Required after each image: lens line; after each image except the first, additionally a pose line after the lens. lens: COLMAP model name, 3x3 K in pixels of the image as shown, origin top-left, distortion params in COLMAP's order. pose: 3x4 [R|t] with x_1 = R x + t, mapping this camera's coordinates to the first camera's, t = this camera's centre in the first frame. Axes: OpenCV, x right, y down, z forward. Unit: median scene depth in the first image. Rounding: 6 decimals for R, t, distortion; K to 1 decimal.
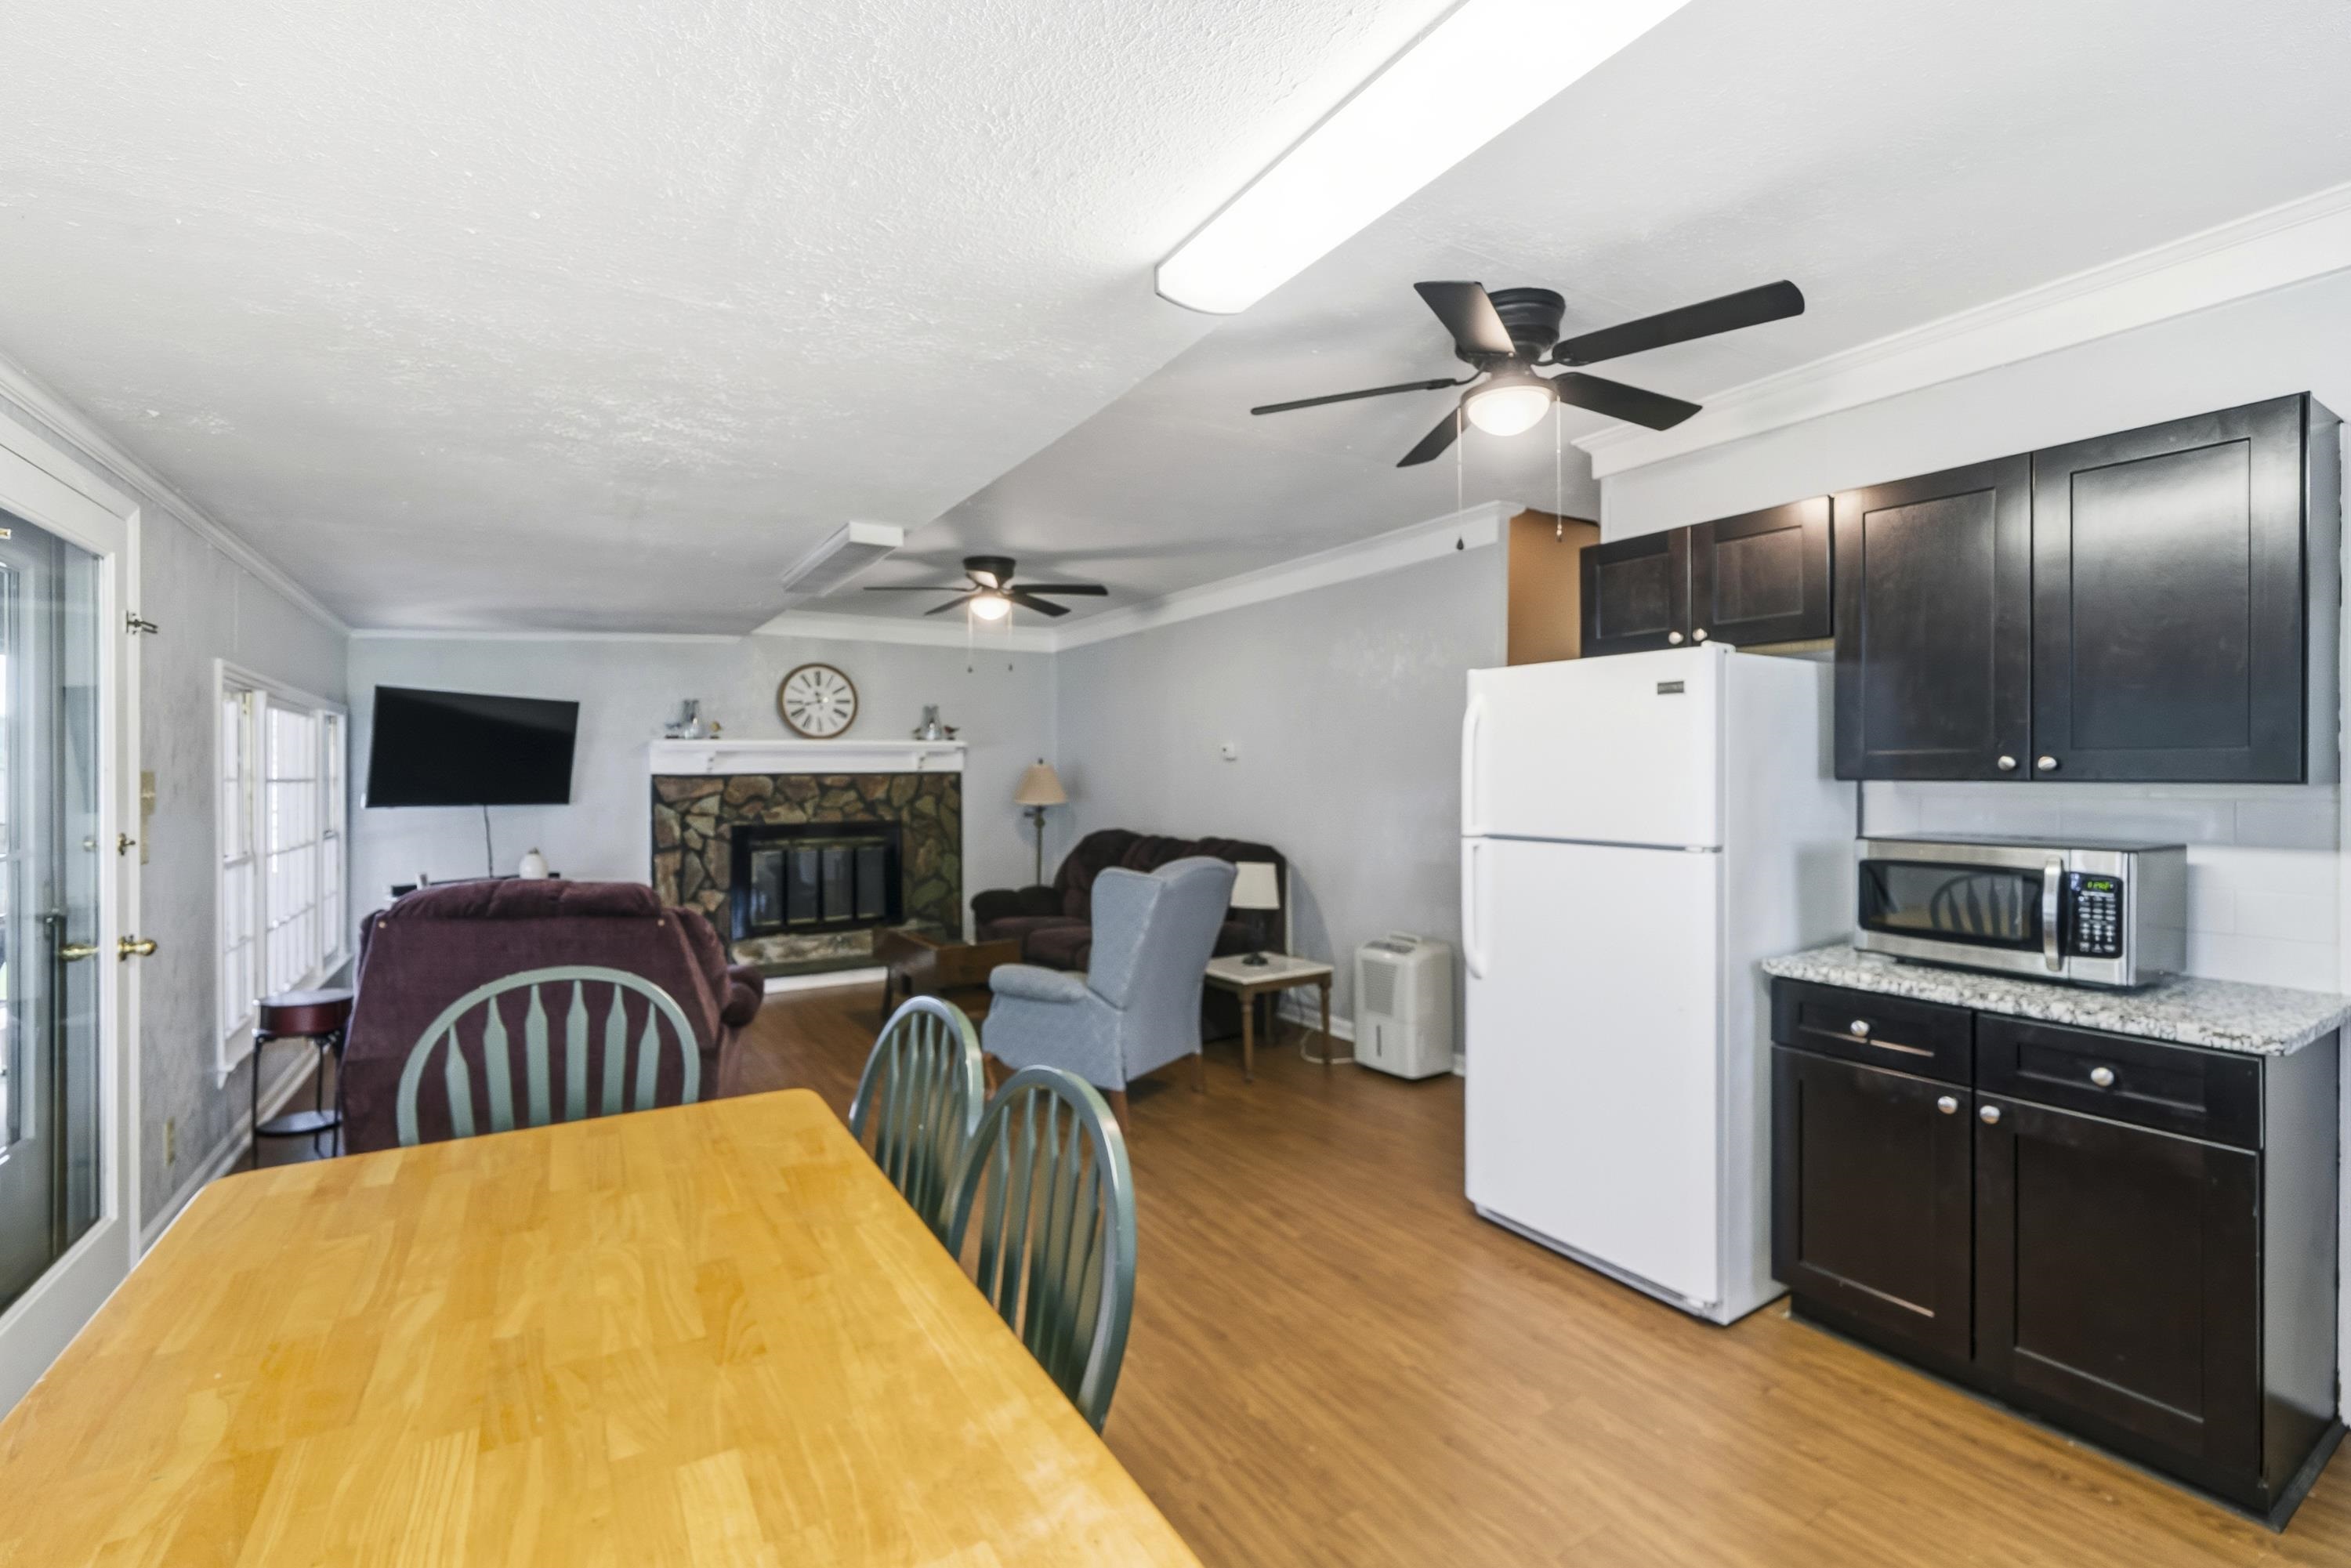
lens RADIAL K [[1011.8, 0, 1166.8], [0, 1011.8, 788.8], [0, 0, 1]] dist [-0.001407, -0.000055]
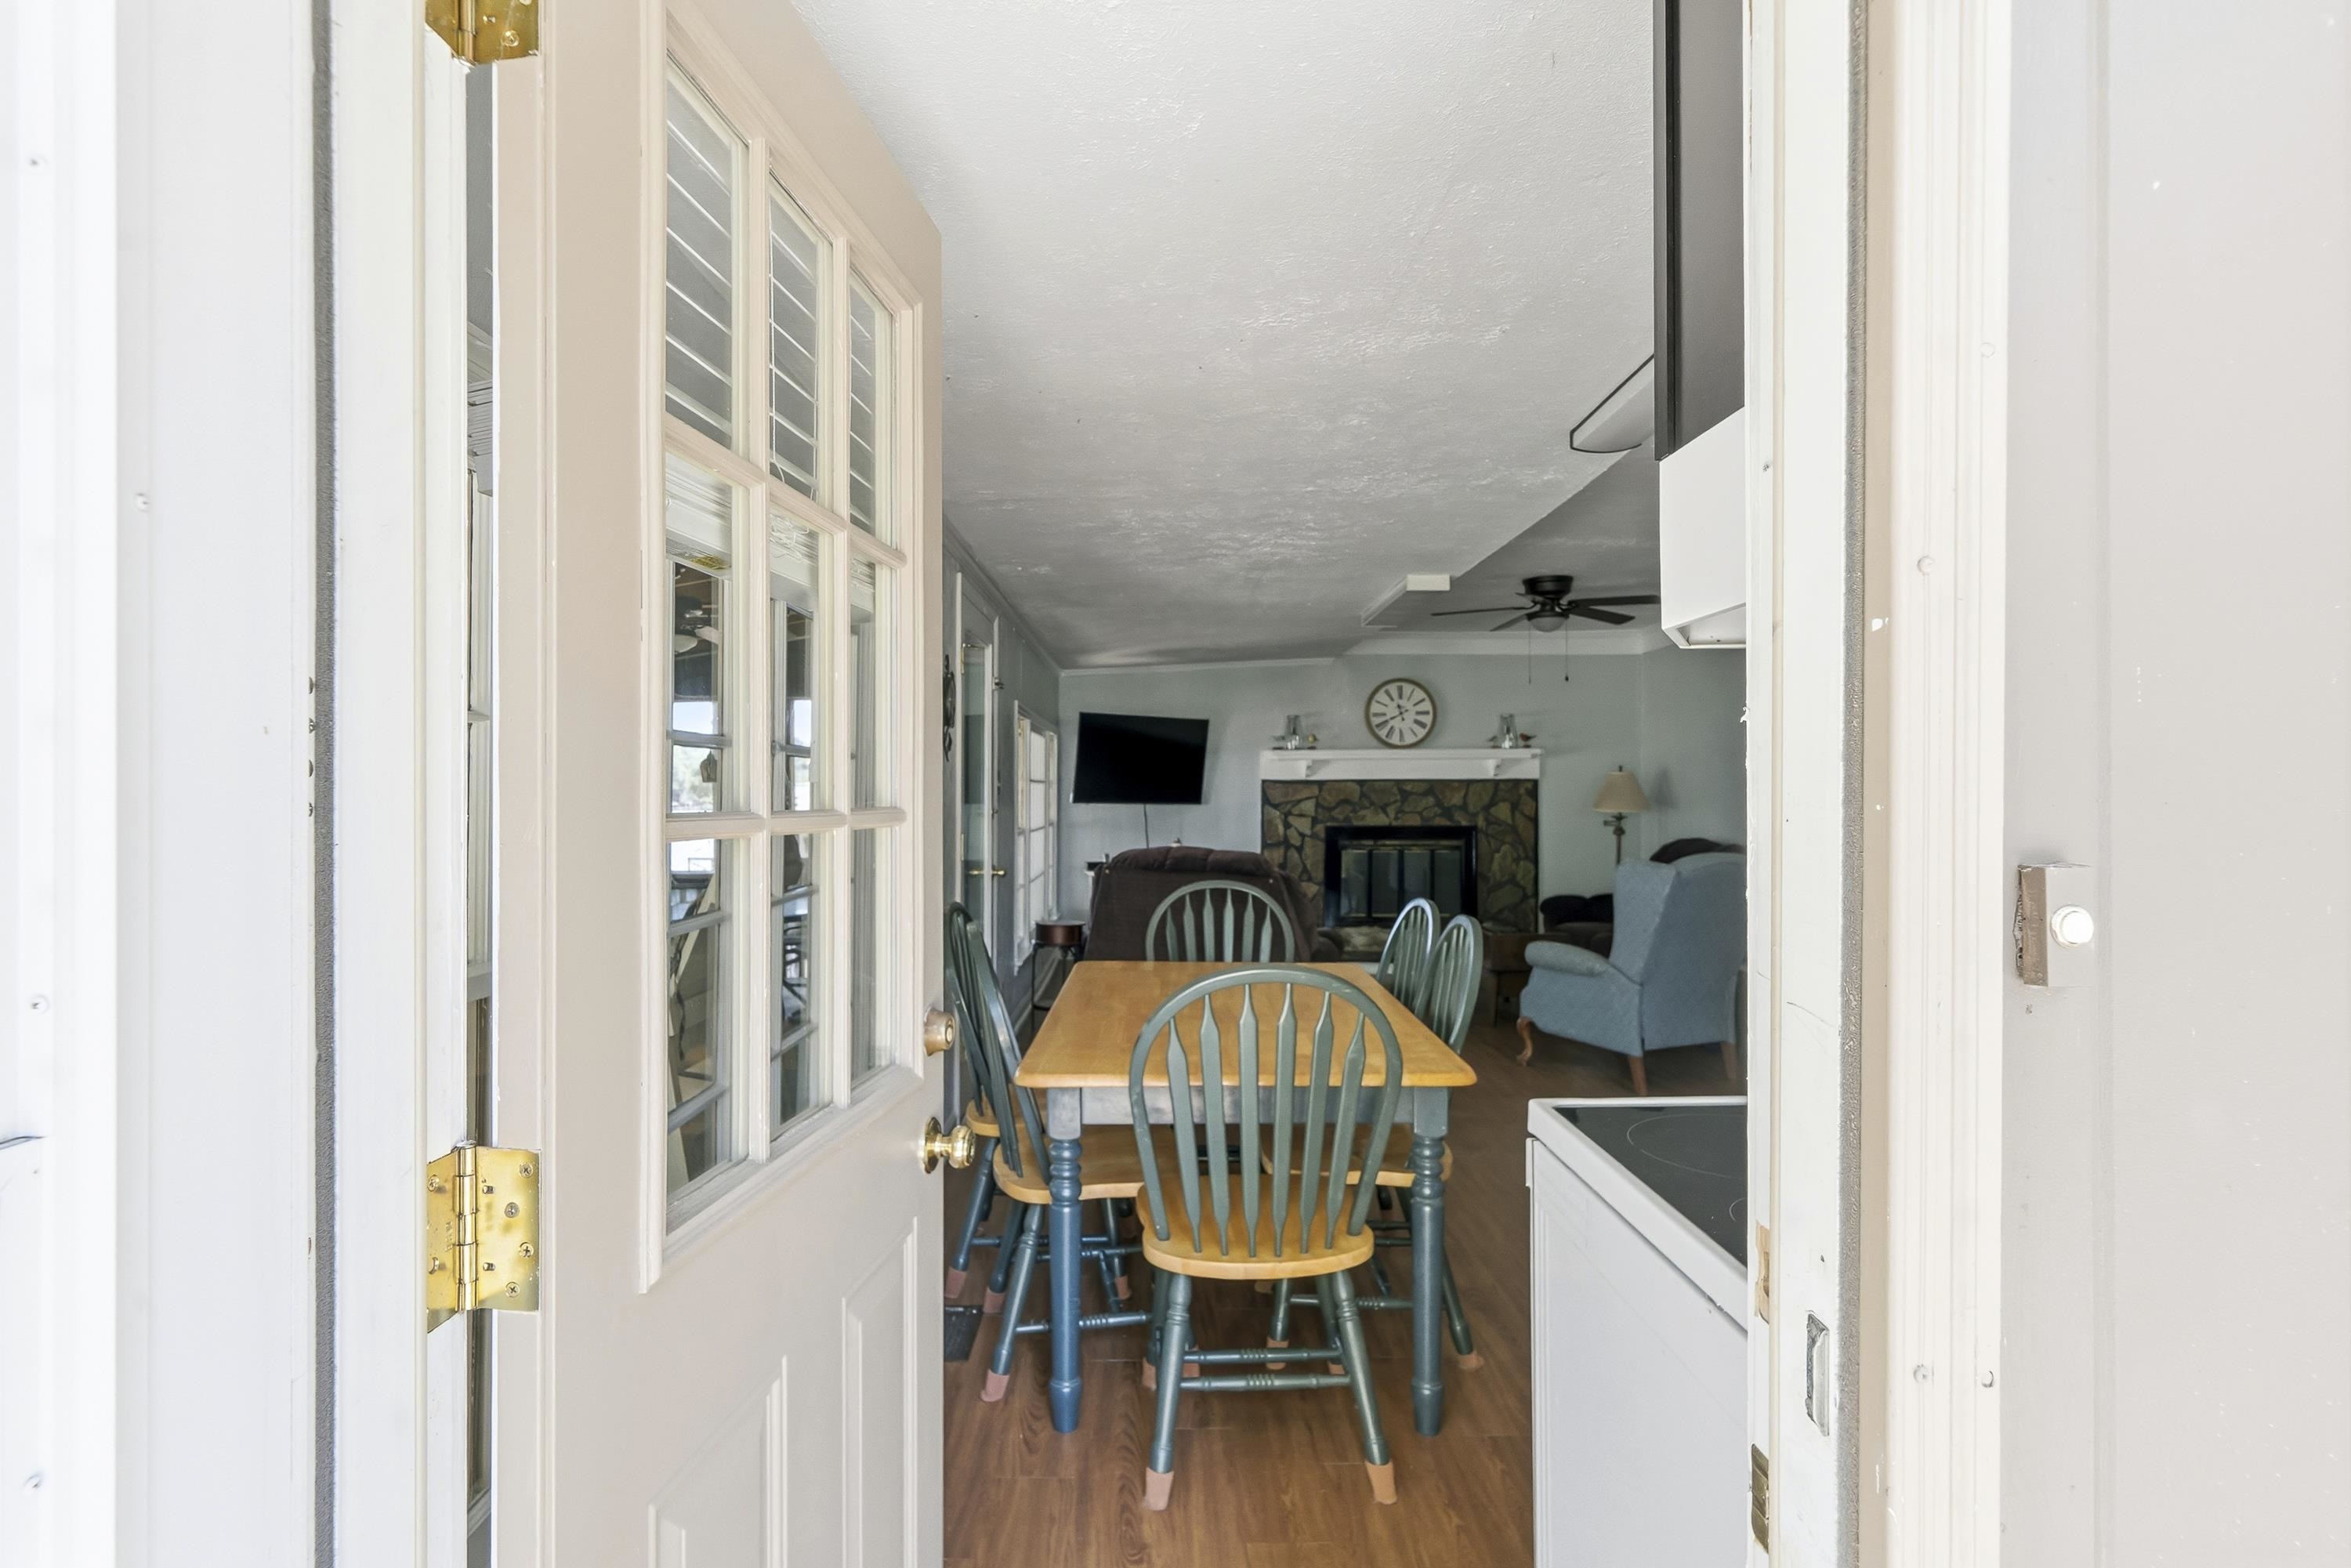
lens RADIAL K [[1209.7, 0, 1174.2], [0, 1209.7, 791.2], [0, 0, 1]] dist [-0.006387, 0.000145]
pose [[0.858093, 0.005398, -0.513466, 0.116611], [-0.012180, 0.999877, -0.009843, 0.012904], [0.513350, 0.014700, 0.858054, -0.241341]]
